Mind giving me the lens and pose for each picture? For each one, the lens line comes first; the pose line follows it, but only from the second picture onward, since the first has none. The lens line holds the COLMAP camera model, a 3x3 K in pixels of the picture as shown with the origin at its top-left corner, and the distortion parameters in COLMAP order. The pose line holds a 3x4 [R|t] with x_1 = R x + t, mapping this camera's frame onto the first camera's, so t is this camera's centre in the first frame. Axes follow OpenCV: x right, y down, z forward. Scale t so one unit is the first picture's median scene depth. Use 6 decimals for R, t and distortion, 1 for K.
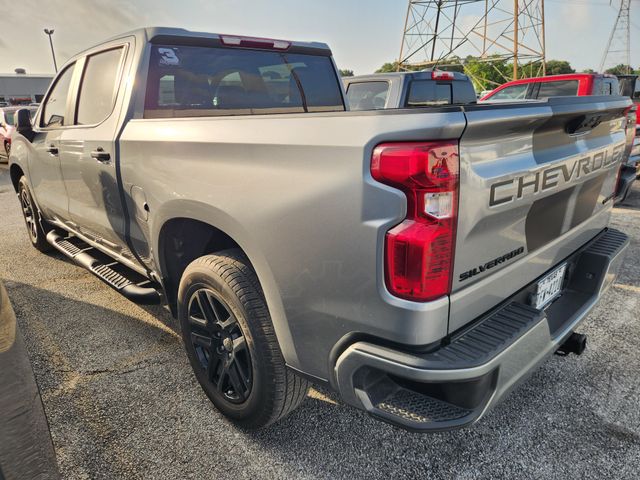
lens RADIAL K [[427.3, 0, 320.0], [0, 427.3, 240.0], [0, 0, 1]] dist [0.005252, -0.000037]
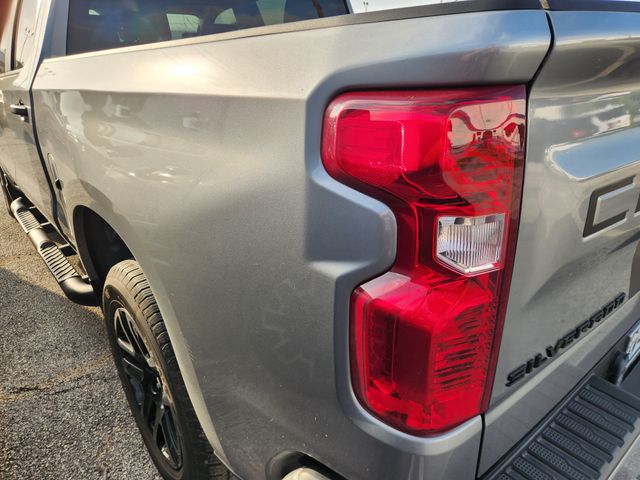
lens RADIAL K [[461.1, 0, 320.9], [0, 461.1, 243.7], [0, 0, 1]] dist [-0.001225, -0.010120]
pose [[0.998584, 0.028714, -0.044784, 0.139207], [-0.024989, 0.996349, 0.081632, -0.105732], [0.046964, -0.080397, 0.995656, 0.498435]]
